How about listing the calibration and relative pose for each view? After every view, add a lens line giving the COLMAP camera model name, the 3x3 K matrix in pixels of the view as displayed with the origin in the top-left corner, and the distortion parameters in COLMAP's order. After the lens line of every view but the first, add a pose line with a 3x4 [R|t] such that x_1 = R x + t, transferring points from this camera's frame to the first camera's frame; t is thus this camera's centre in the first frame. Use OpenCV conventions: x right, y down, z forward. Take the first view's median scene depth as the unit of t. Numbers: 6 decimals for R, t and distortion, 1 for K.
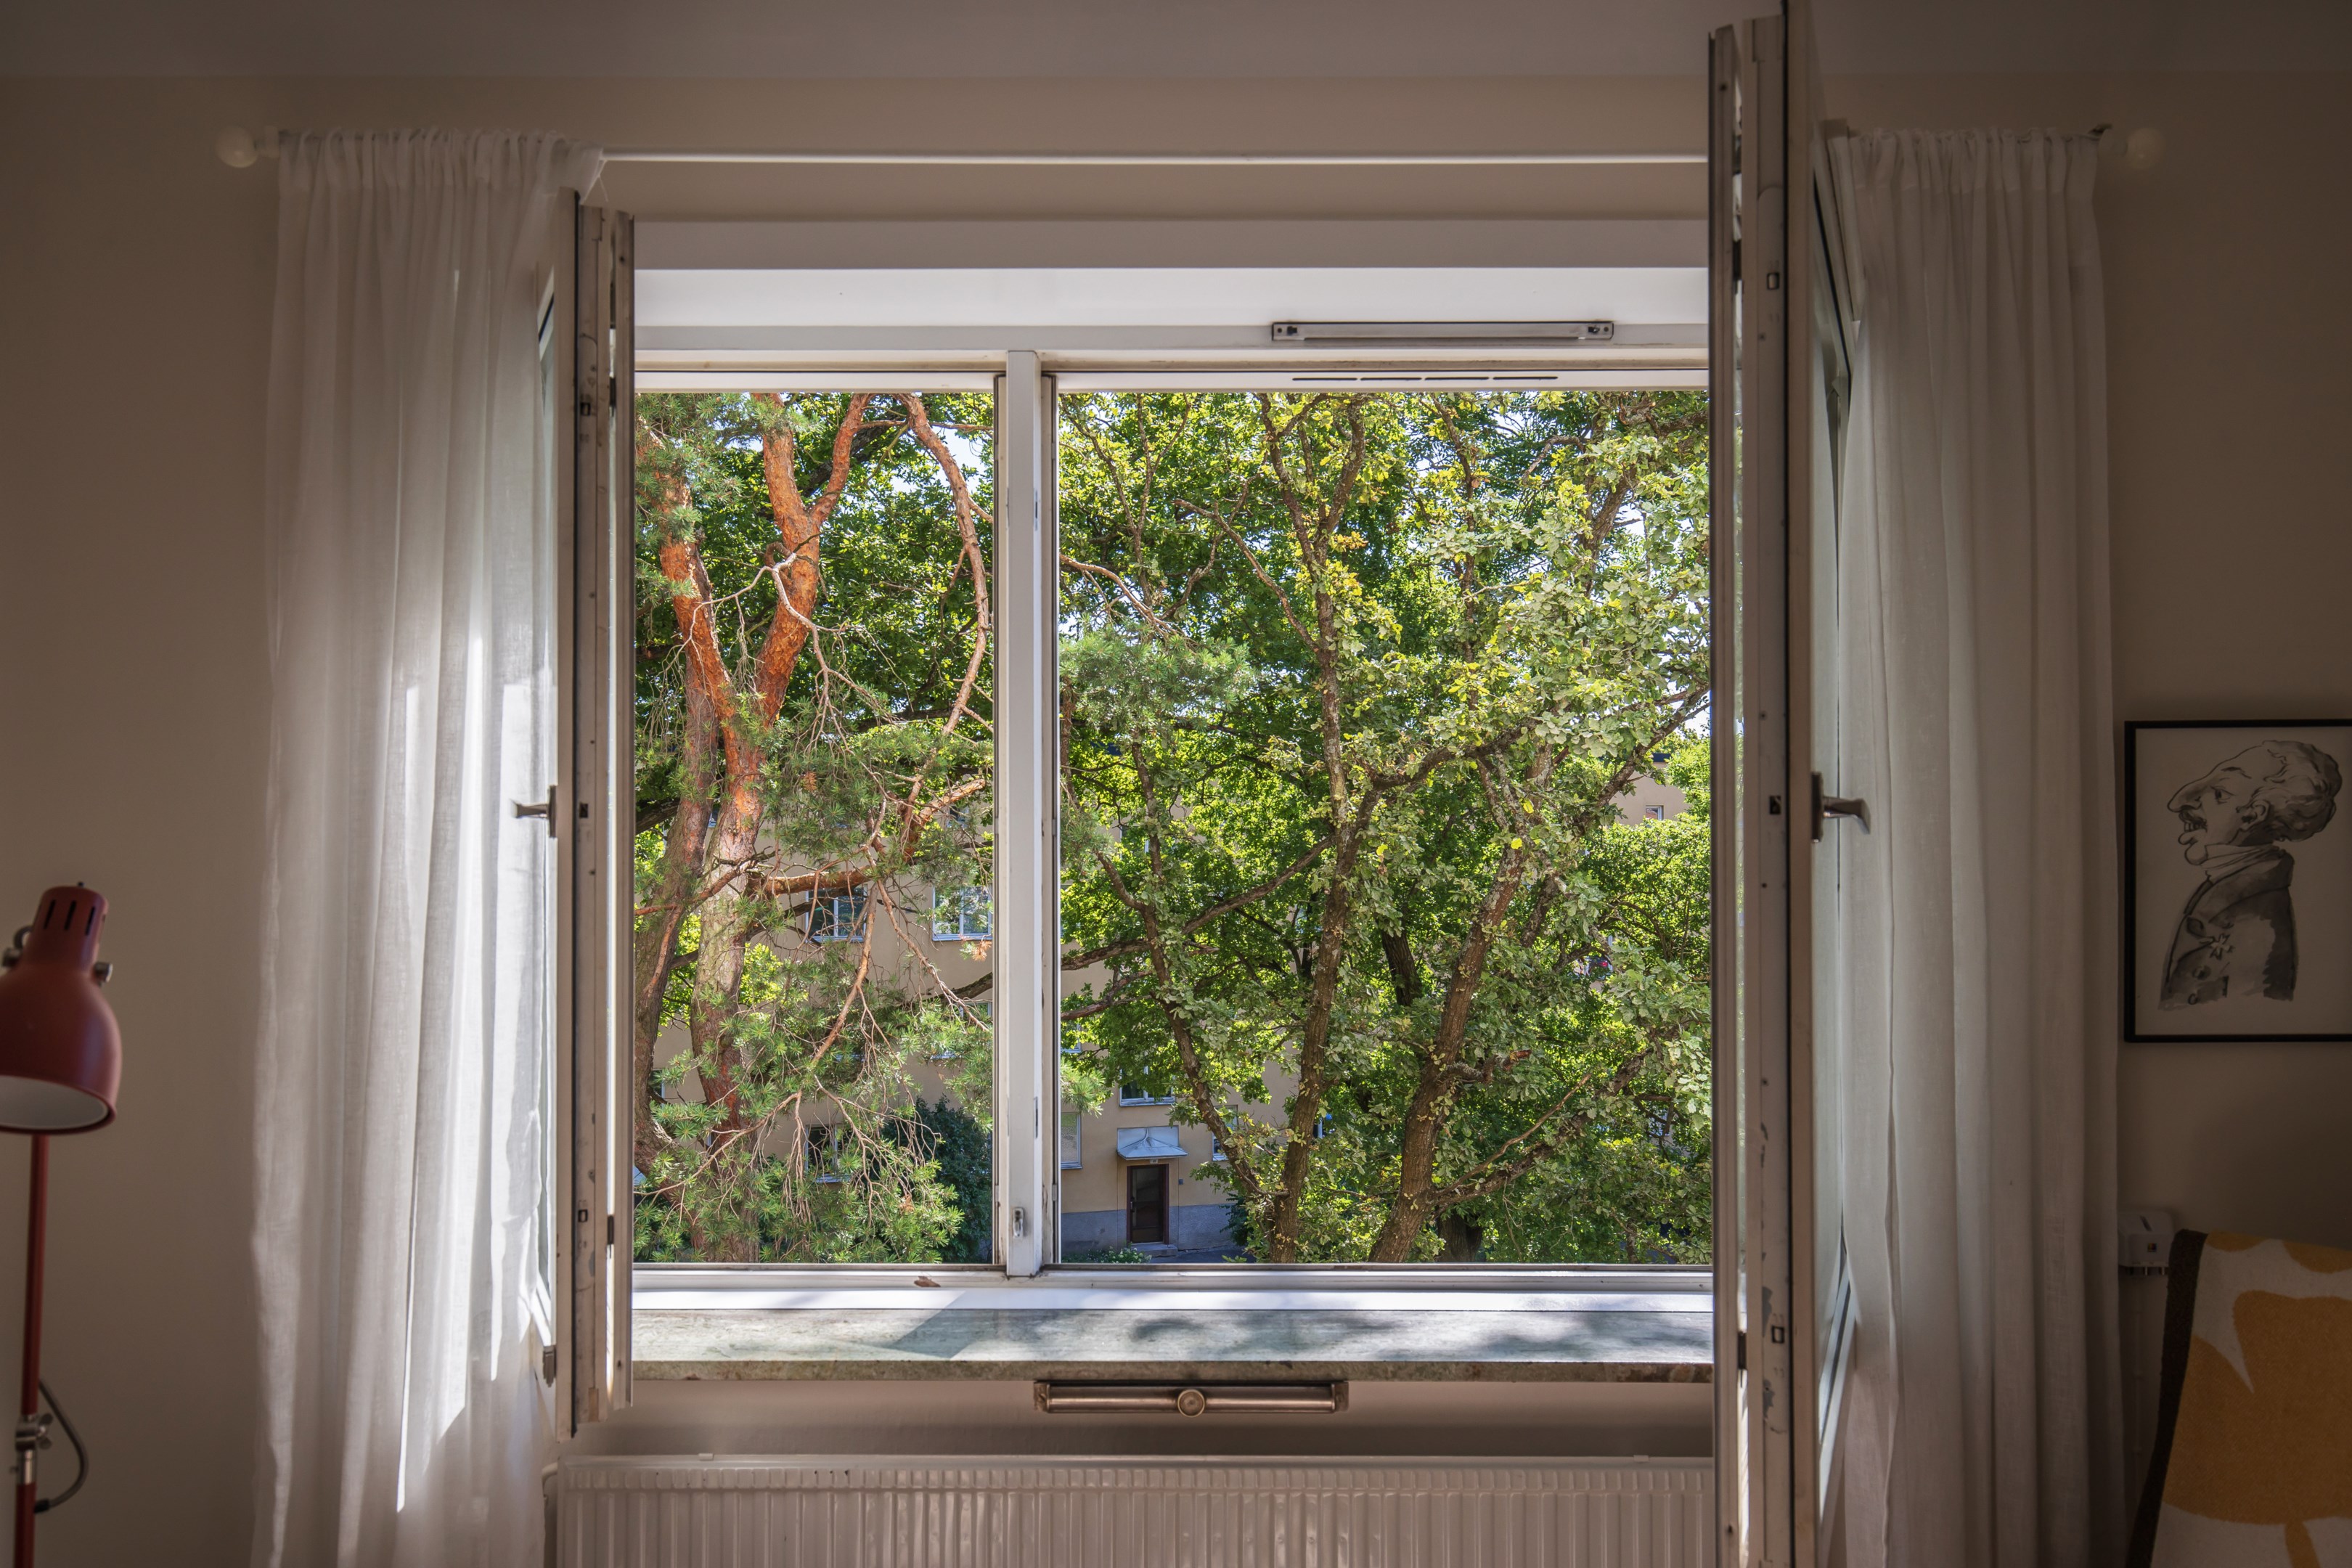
lens RADIAL K [[1794.3, 0, 1176.2], [0, 1794.3, 795.4], [0, 0, 1]] dist [-0.000144, 0.000059]
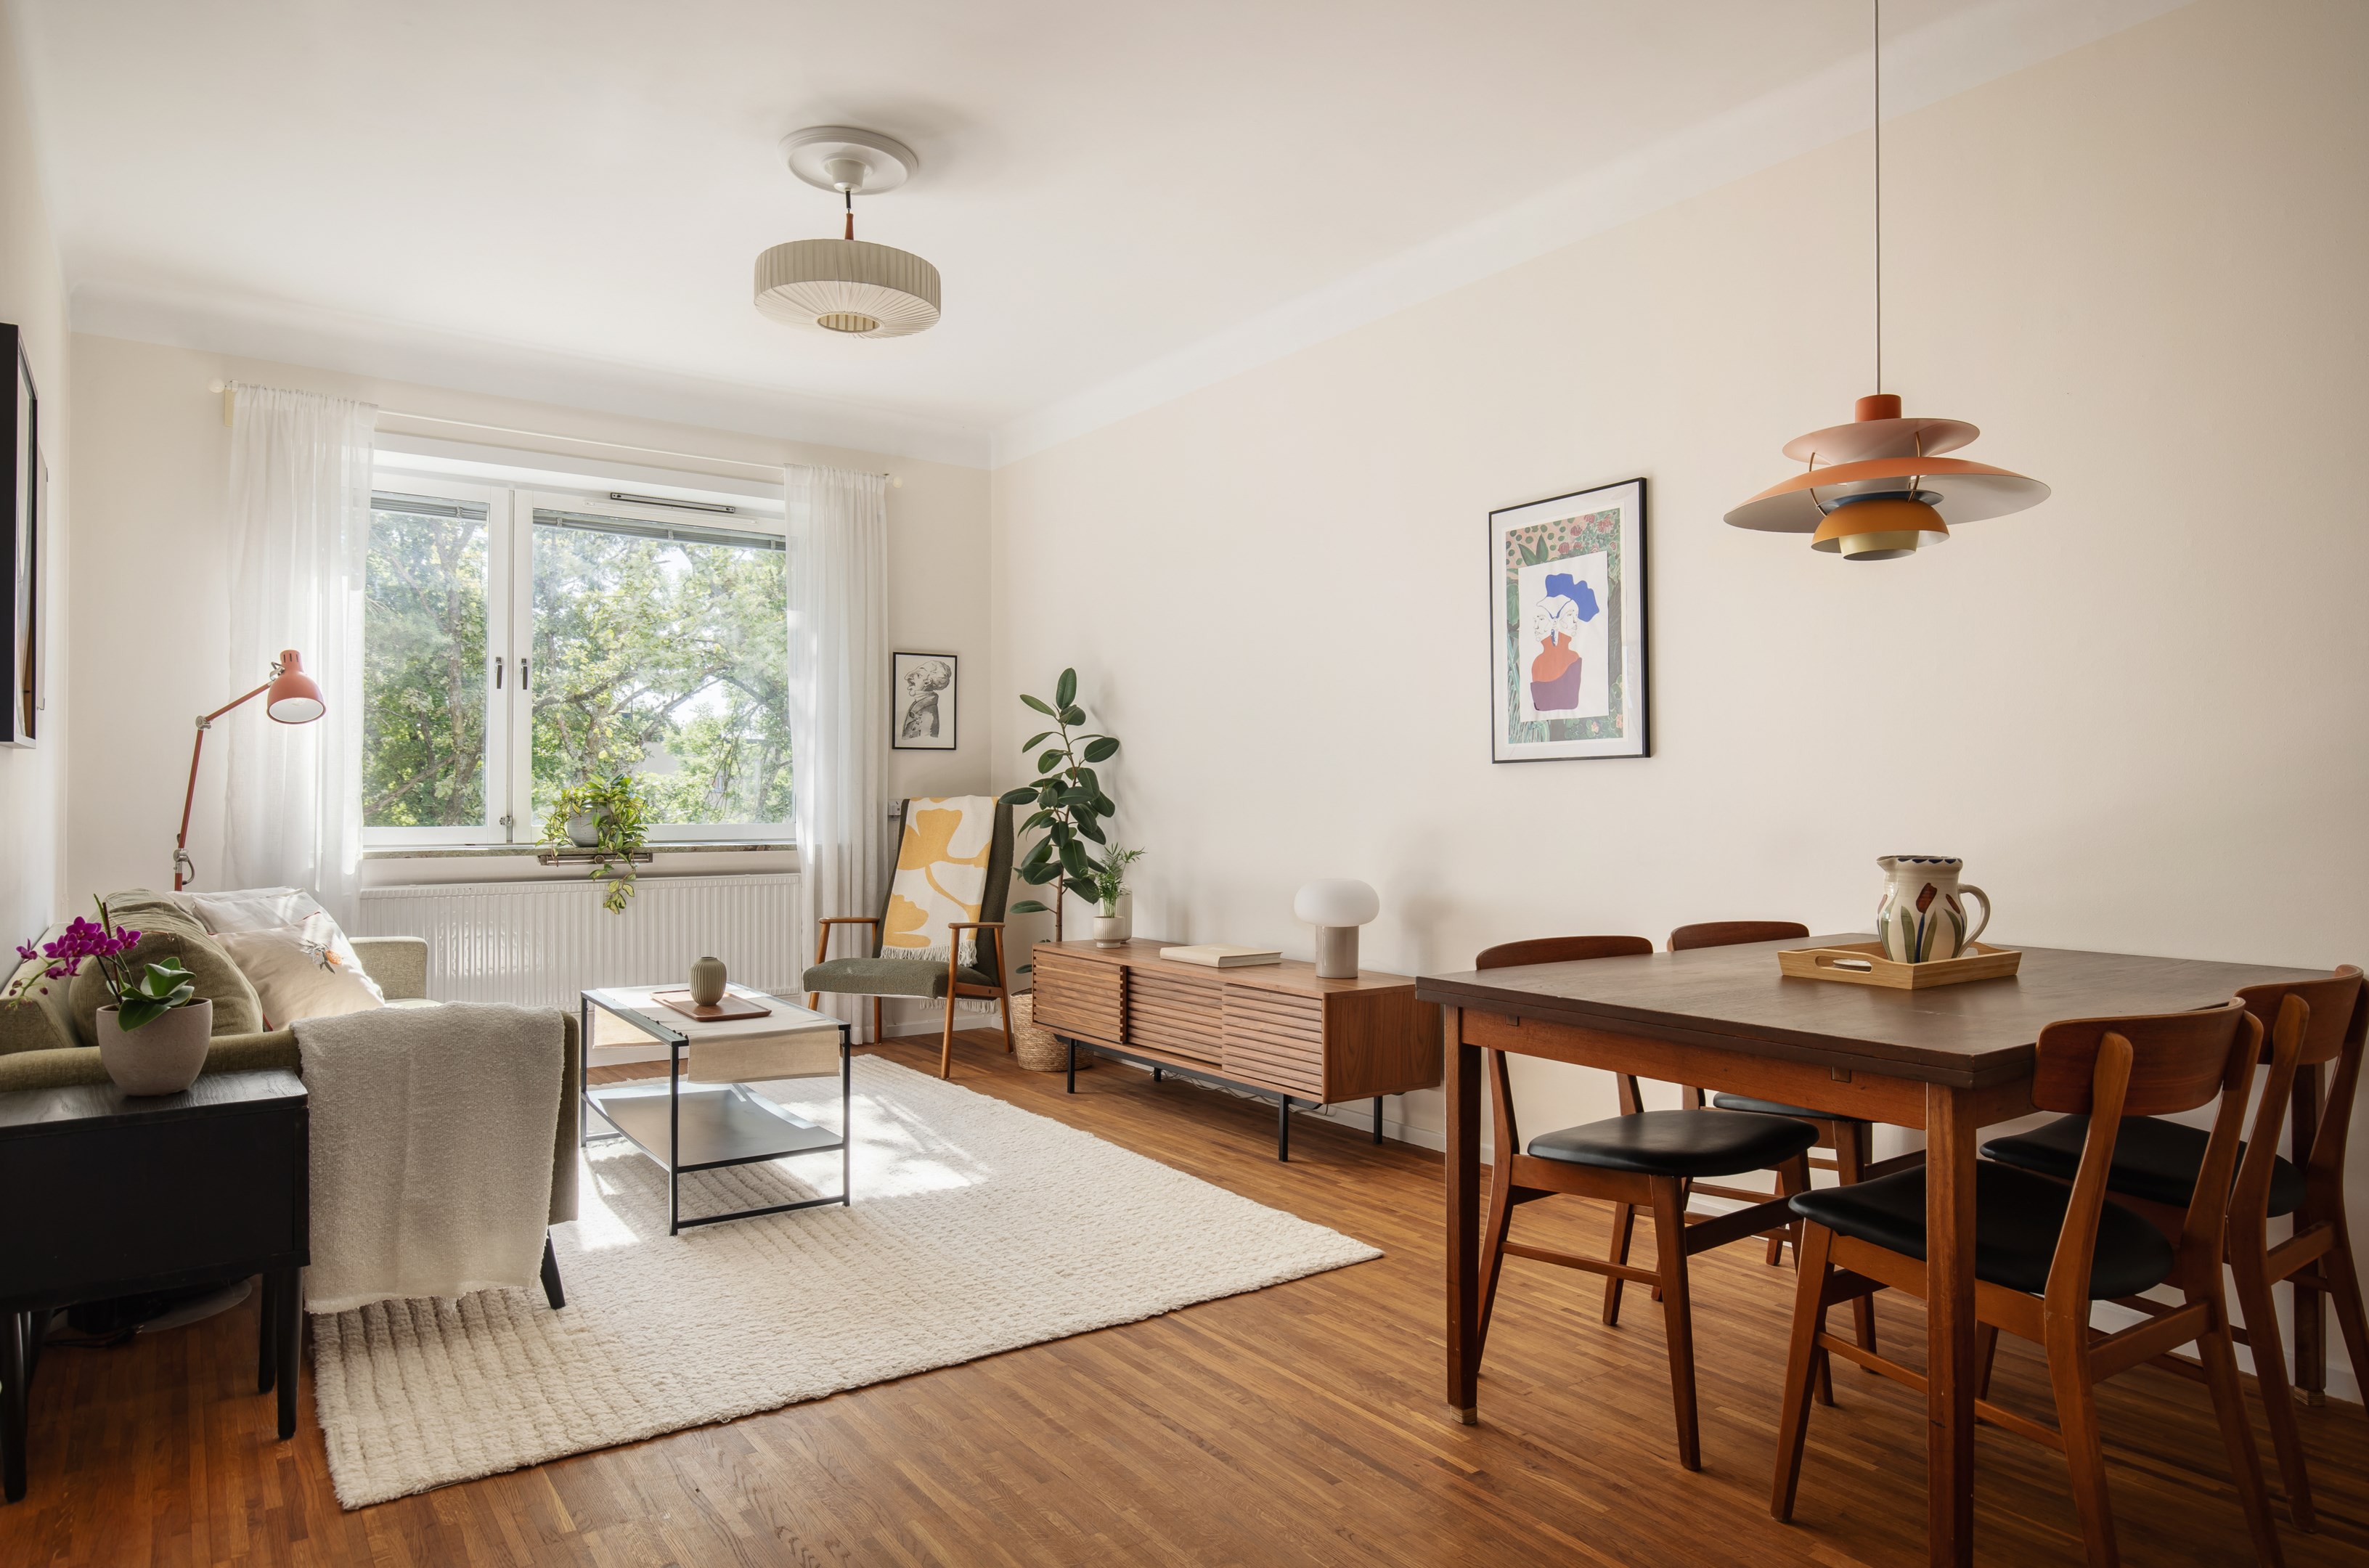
lens RADIAL K [[1429.8, 0, 1184.5], [0, 1429.8, 784.0], [0, 0, 1]] dist [-0.001142, 0.001249]
pose [[0.809728, 0.006618, 0.586769, -0.582237], [-0.008191, 0.999966, 0.000025, 0.197915], [-0.586749, -0.004827, 0.809755, -1.455166]]
